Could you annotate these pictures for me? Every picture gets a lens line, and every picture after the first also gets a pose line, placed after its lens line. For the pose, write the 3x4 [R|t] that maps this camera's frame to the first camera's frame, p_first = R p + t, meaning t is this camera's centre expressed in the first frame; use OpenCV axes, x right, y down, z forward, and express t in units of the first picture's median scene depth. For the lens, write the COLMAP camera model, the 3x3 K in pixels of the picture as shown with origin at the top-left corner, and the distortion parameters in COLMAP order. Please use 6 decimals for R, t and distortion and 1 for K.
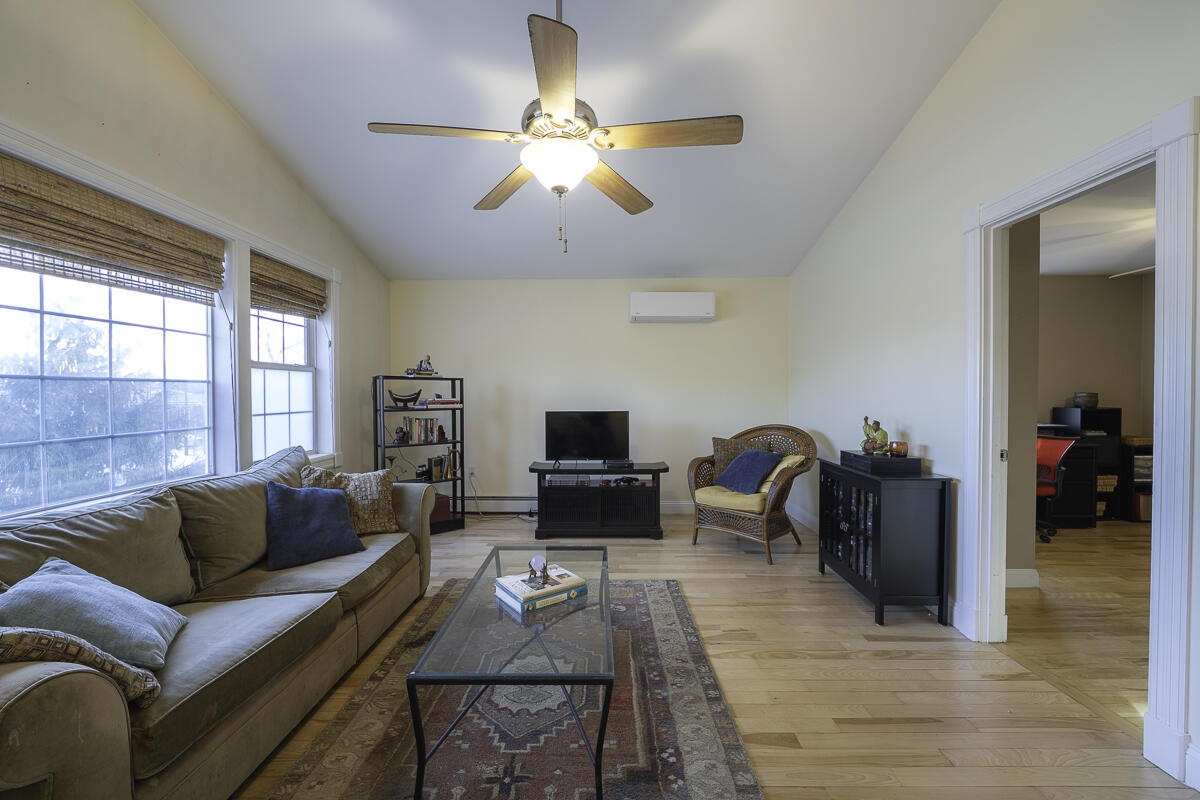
lens RADIAL K [[489.5, 0, 594.9], [0, 489.5, 403.3], [0, 0, 1]] dist [-0.007998, -0.001703]
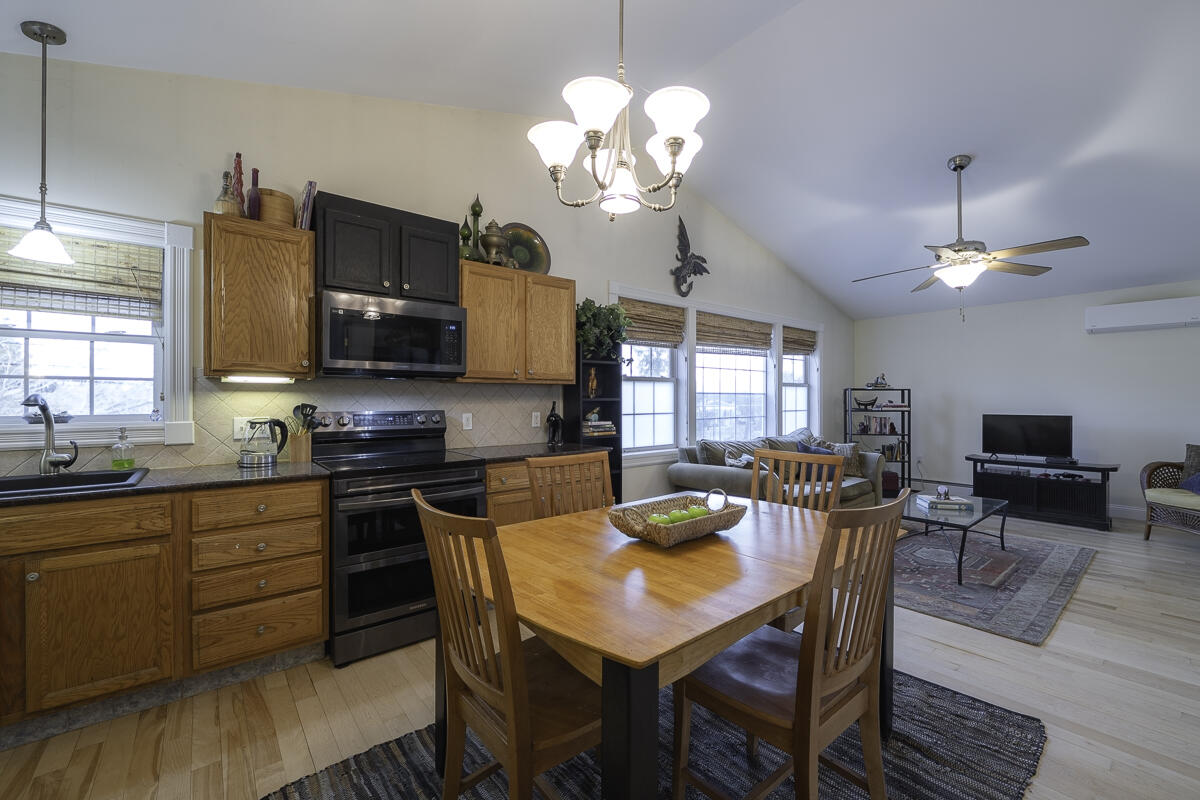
lens RADIAL K [[489.5, 0, 596.8], [0, 489.5, 400.5], [0, 0, 1]] dist [-0.007998, -0.001703]
pose [[0.648409, 0.002779, -0.761287, 0.298542], [-0.017412, 0.999786, -0.011180, 0.017802], [0.761093, 0.020505, 0.648319, -0.823948]]
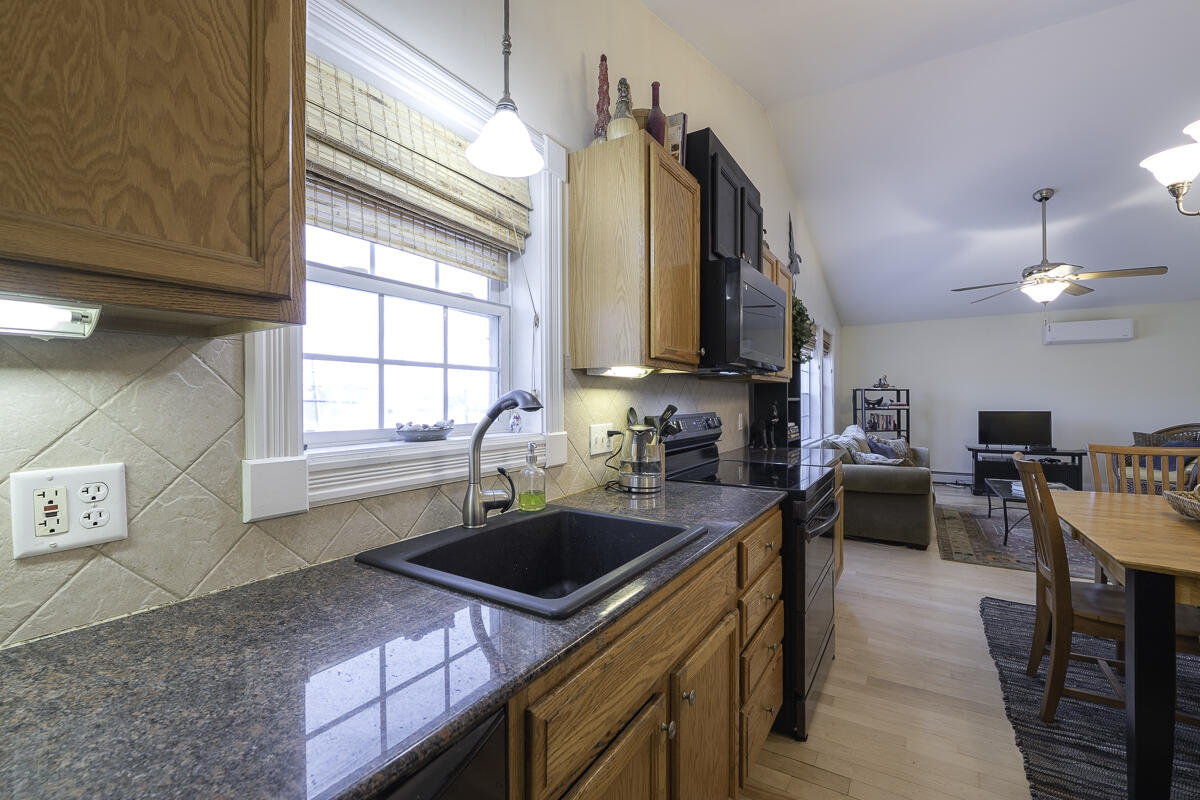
lens RADIAL K [[489.5, 0, 596.4], [0, 489.5, 409.1], [0, 0, 1]] dist [-0.007998, -0.001703]
pose [[0.845188, 0.009351, -0.534387, -0.413412], [-0.010174, 0.999947, 0.001405, 0.028106], [0.534372, 0.004249, 0.845239, -1.261668]]
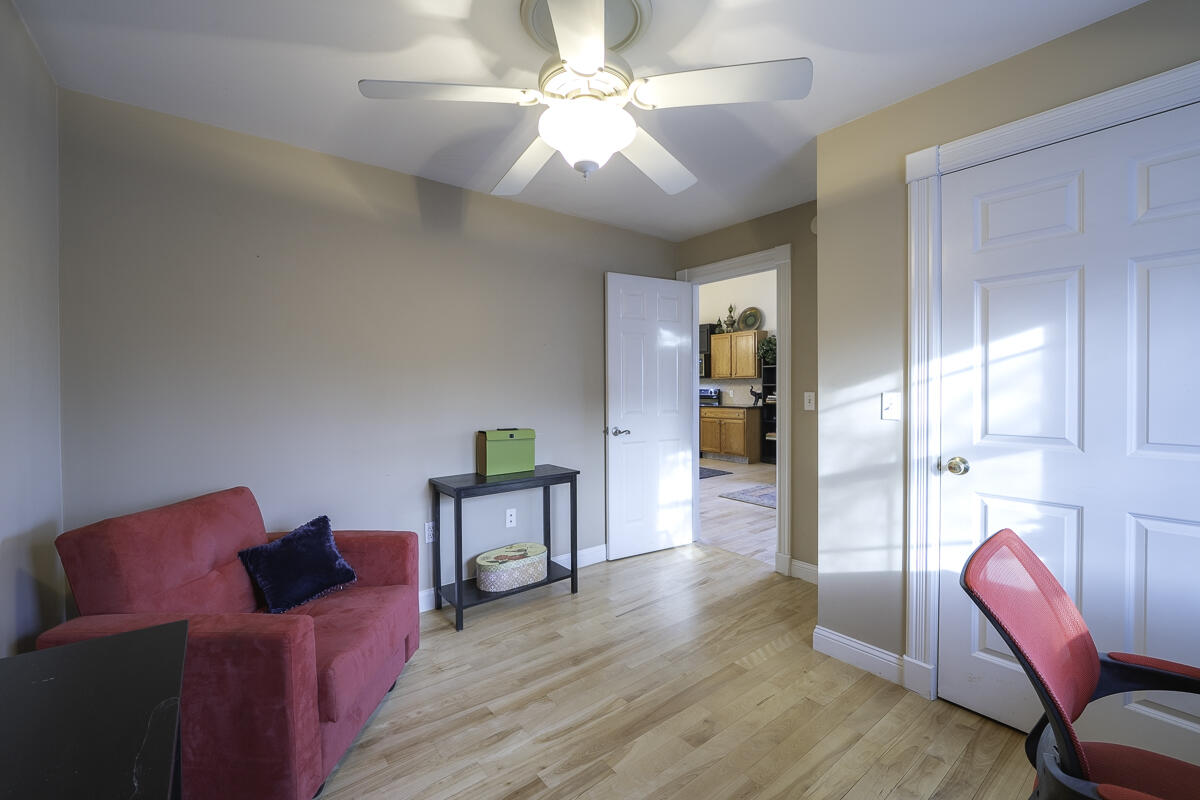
lens RADIAL K [[489.5, 0, 595.6], [0, 489.5, 392.1], [0, 0, 1]] dist [-0.007998, -0.001703]
pose [[-0.776573, 0.016756, -0.629805, 1.639445], [-0.004472, 0.999474, 0.032106, -0.037169], [0.630012, 0.027749, -0.776090, 1.357941]]
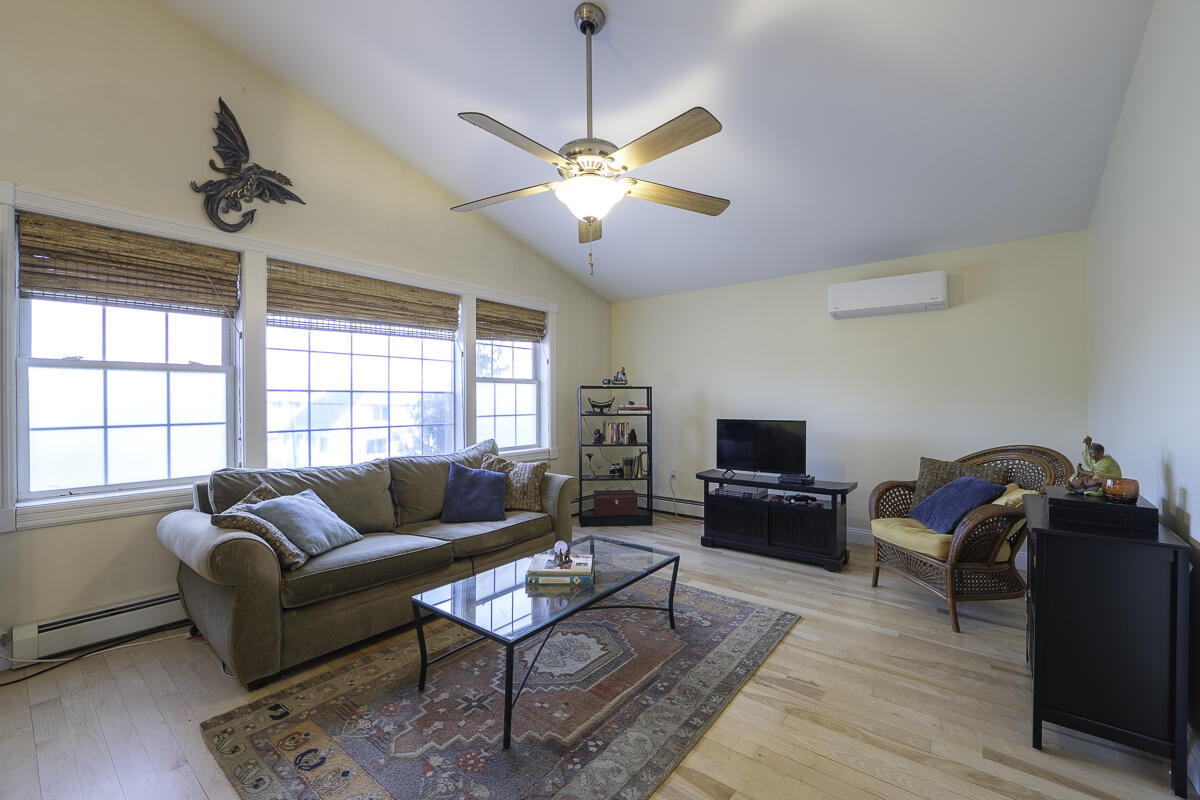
lens RADIAL K [[489.5, 0, 592.9], [0, 489.5, 405.0], [0, 0, 1]] dist [-0.007998, -0.001703]
pose [[0.792527, 0.006724, -0.609800, 0.428351], [-0.013290, 0.999892, -0.006247, -0.002992], [0.609692, 0.013055, 0.792531, 0.083835]]
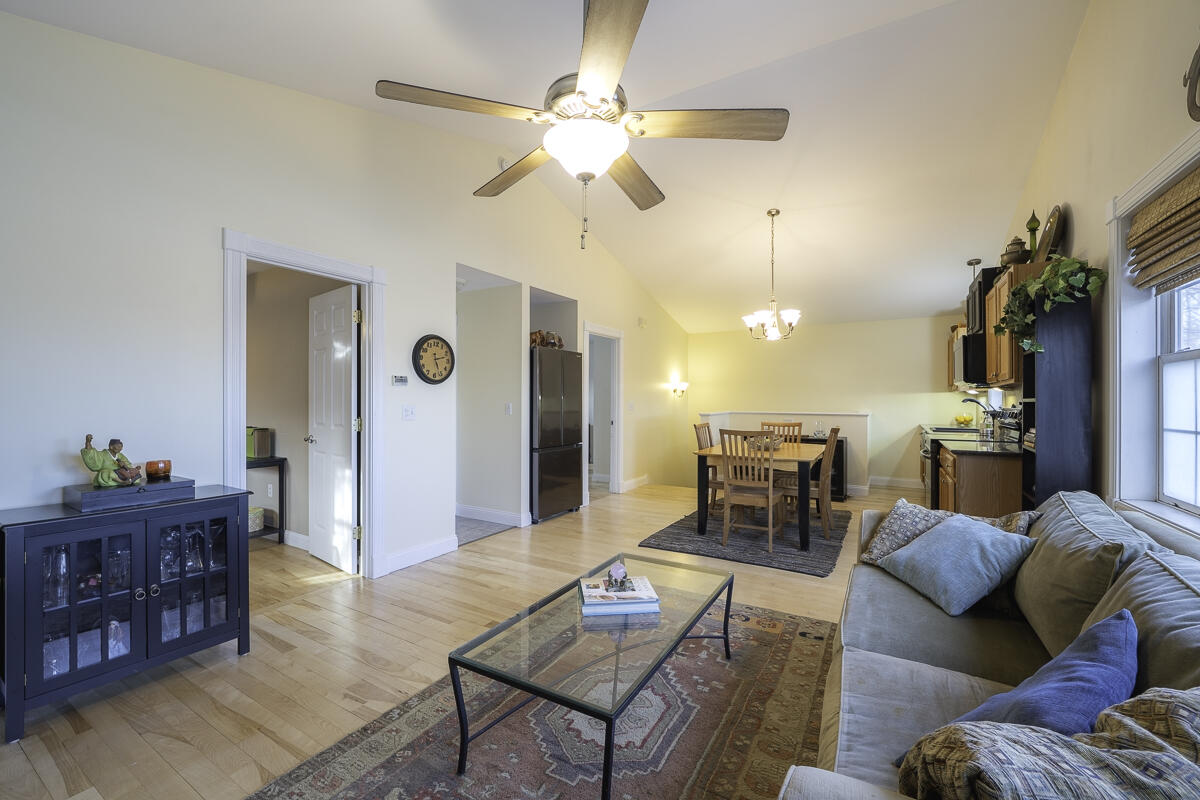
lens RADIAL K [[489.5, 0, 596.1], [0, 489.5, 402.7], [0, 0, 1]] dist [-0.007998, -0.001703]
pose [[-0.868225, -0.001366, 0.496169, -0.374803], [0.011132, 0.999691, 0.022232, -0.024466], [-0.496046, 0.024826, -0.867941, 1.239177]]
